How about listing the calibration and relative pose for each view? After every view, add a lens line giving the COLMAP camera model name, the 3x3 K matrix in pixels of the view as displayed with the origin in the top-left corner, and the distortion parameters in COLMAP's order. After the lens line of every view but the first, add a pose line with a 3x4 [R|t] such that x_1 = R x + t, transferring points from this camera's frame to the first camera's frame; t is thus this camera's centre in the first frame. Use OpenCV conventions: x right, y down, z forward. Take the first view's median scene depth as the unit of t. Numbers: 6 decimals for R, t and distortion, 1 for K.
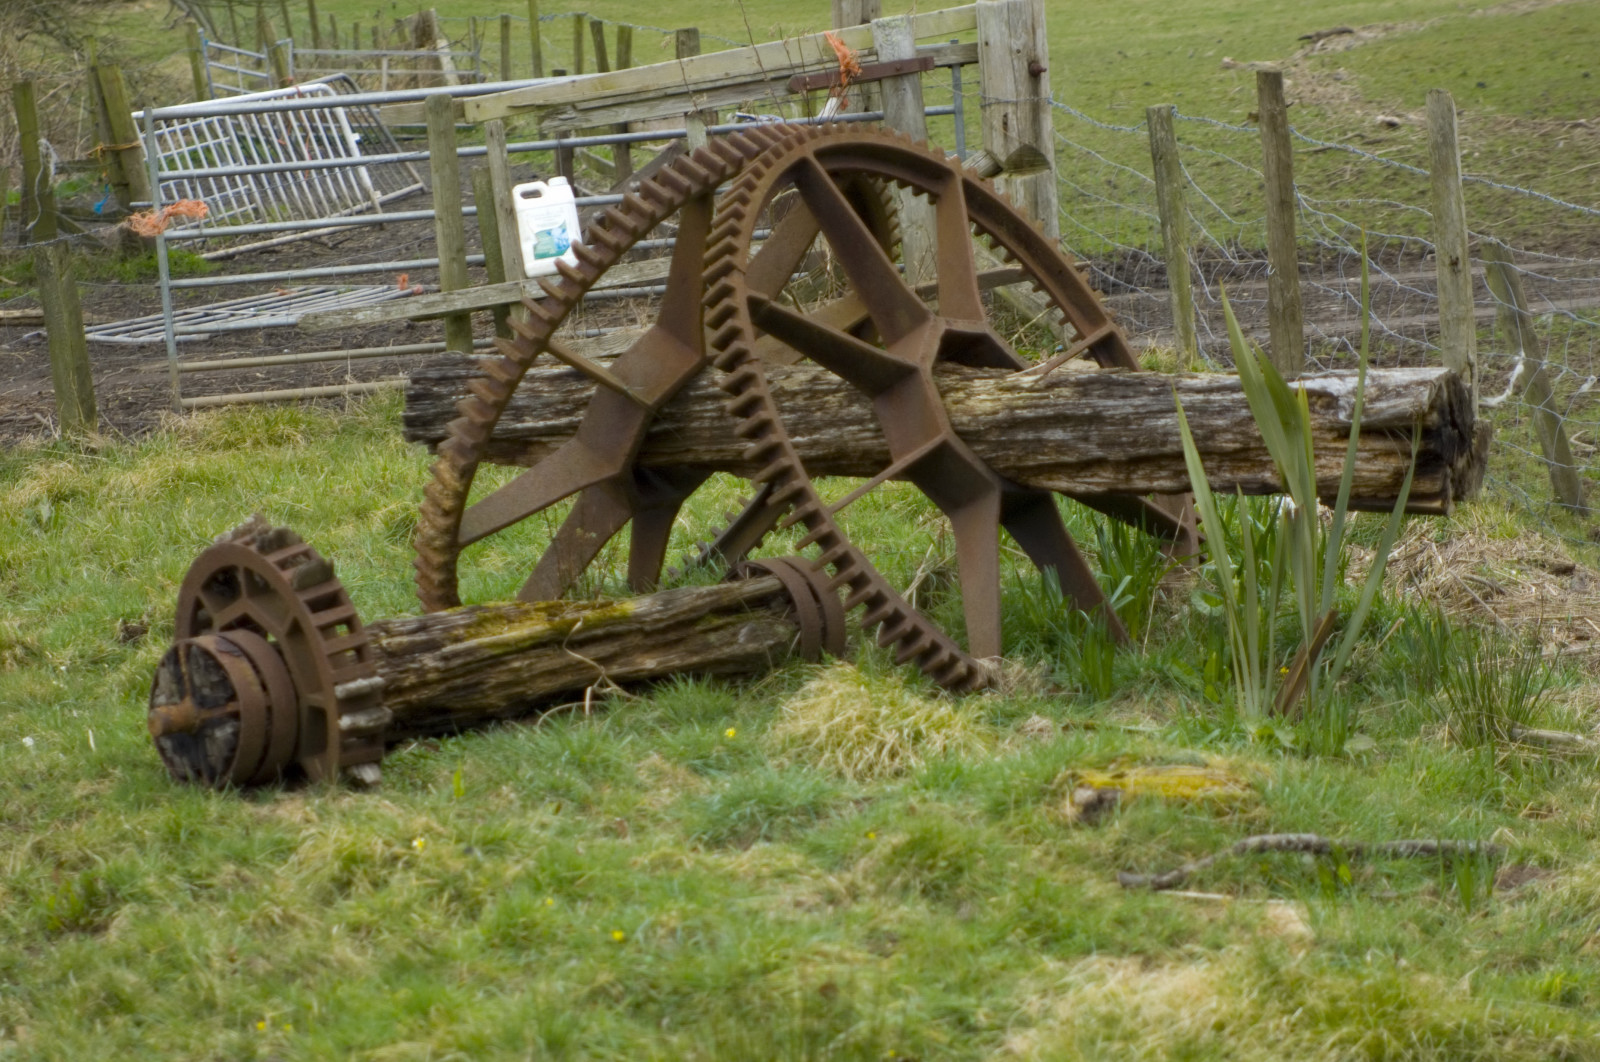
lens RADIAL K [[4564.4, 0, 800.0], [0, 4564.4, 531.0], [0, 0, 1]] dist [0.162954, 1.223408]
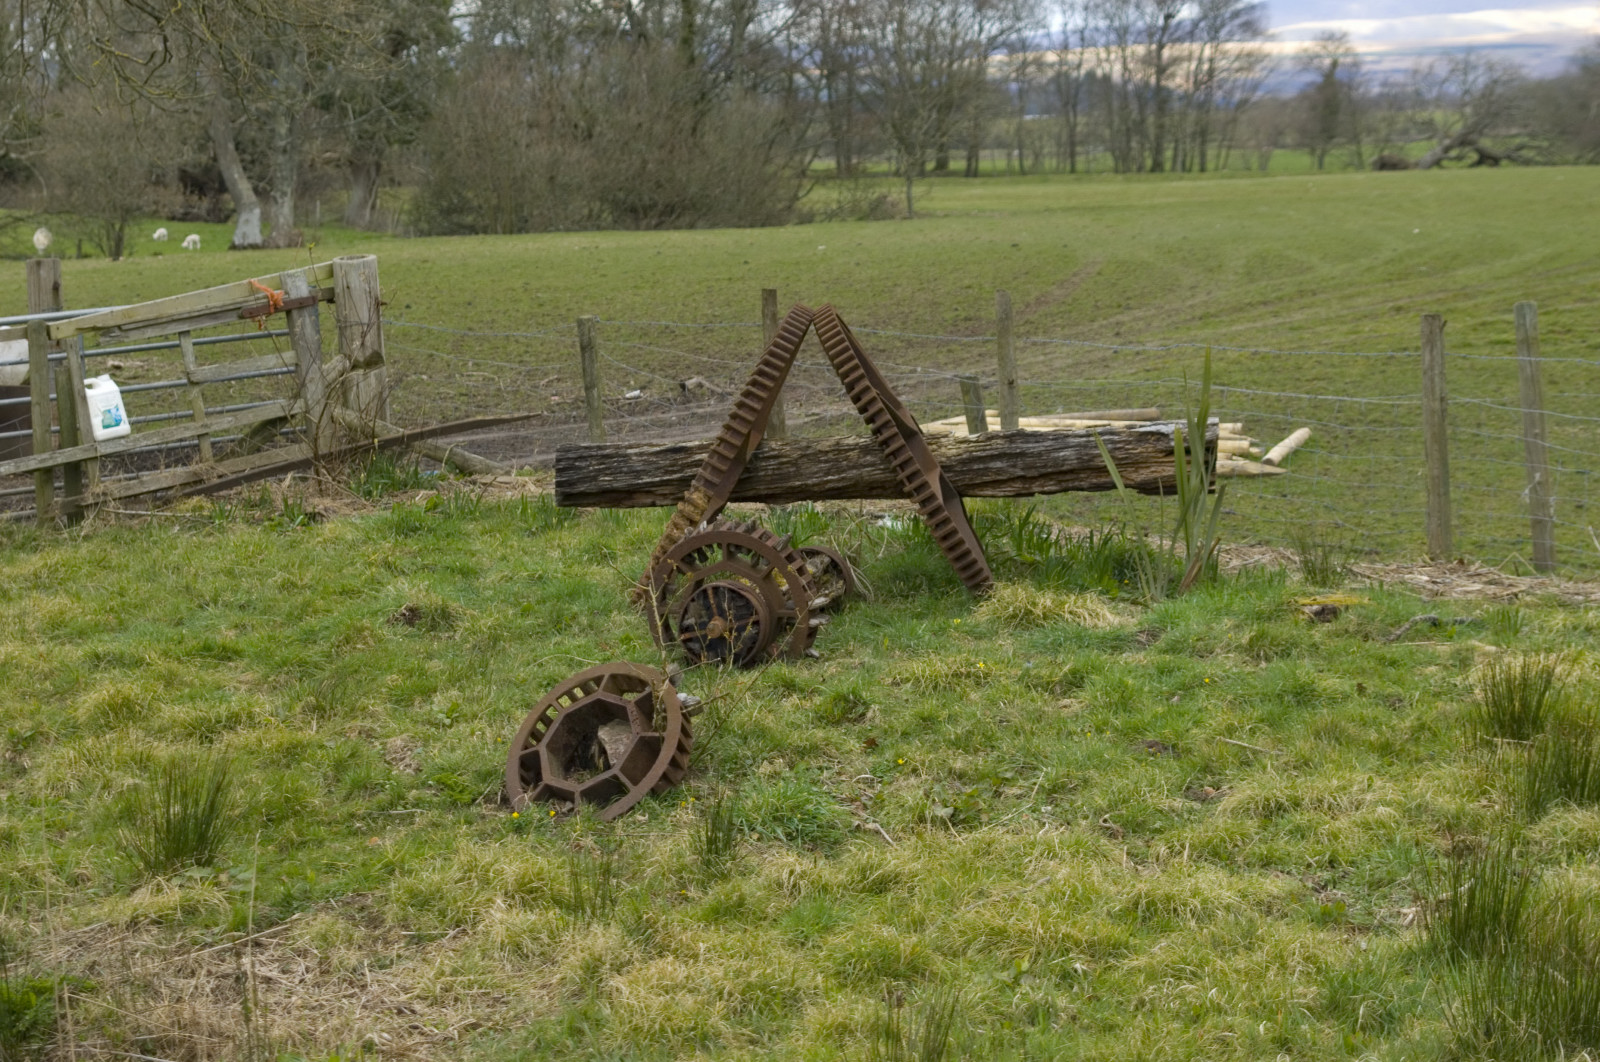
lens RADIAL K [[3499.2, 0, 800.0], [0, 3499.2, 531.0], [0, 0, 1]] dist [0.075568, -0.080326]
pose [[0.825594, -0.041937, 0.562704, -0.771498], [0.074737, 0.996575, -0.035381, 0.047644], [-0.559294, 0.071265, 0.825901, -0.119917]]
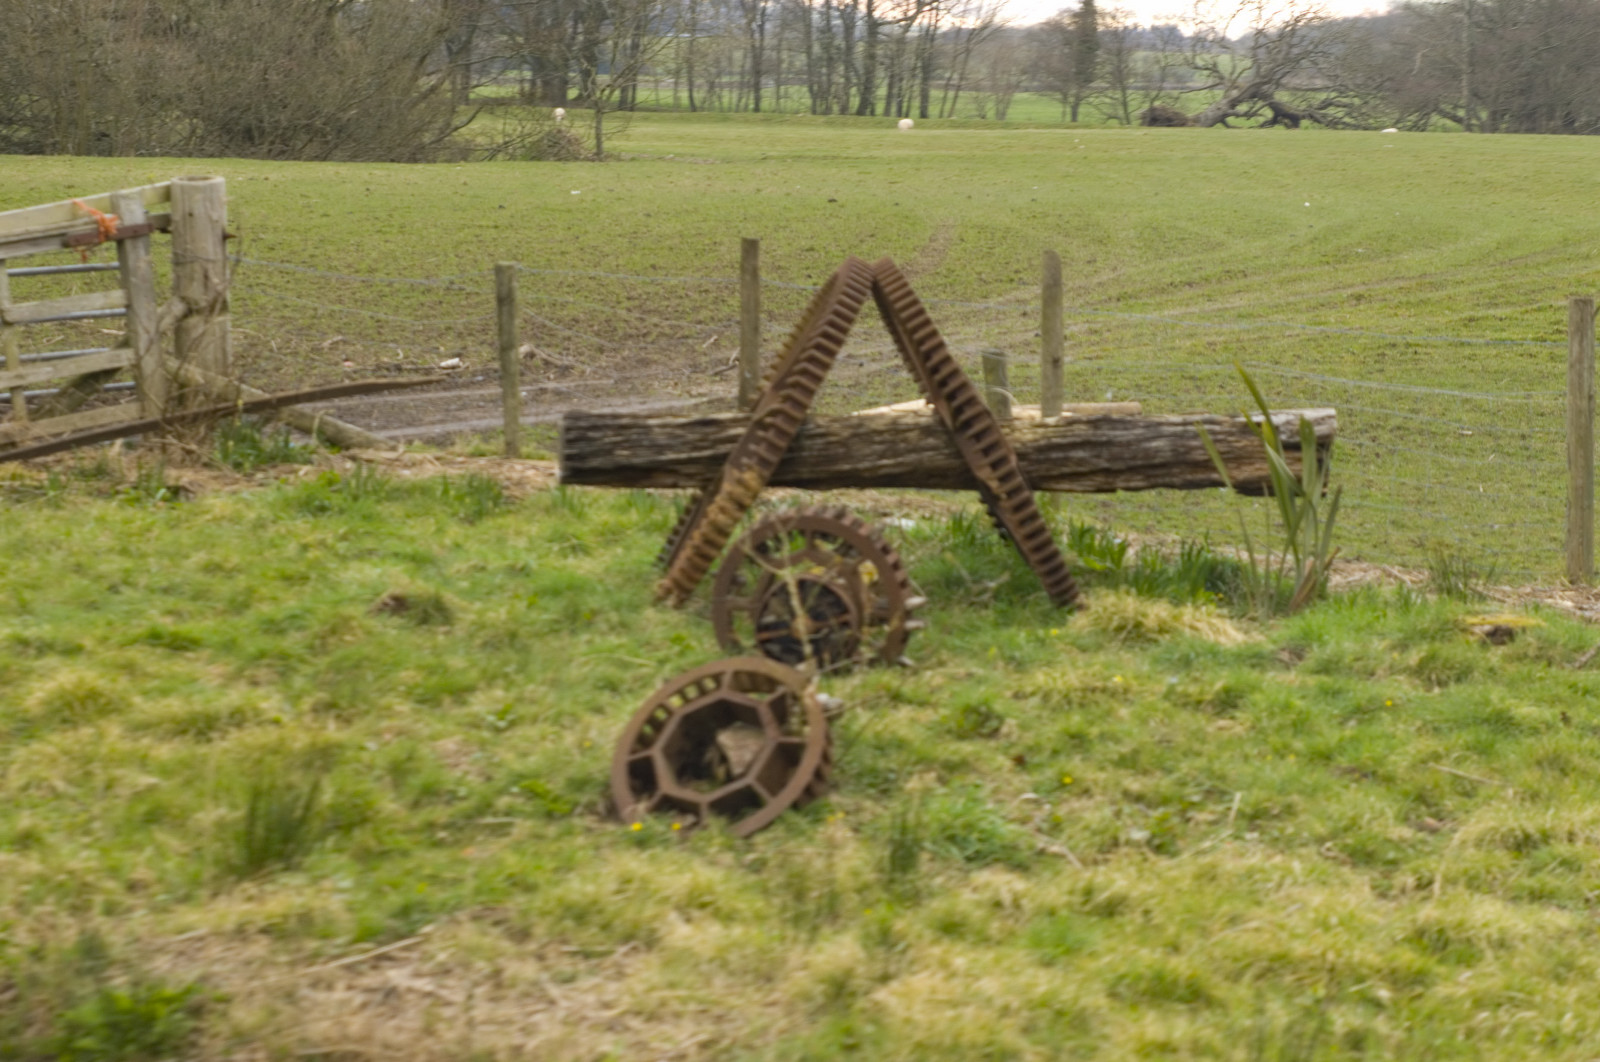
lens RADIAL K [[4564.4, 0, 800.0], [0, 4564.4, 531.0], [0, 0, 1]] dist [0.162954, 1.223408]
pose [[0.766753, -0.008074, 0.641891, -0.987748], [0.042590, 0.998358, -0.038317, 0.059381], [-0.640527, 0.056717, 0.765838, -0.144557]]
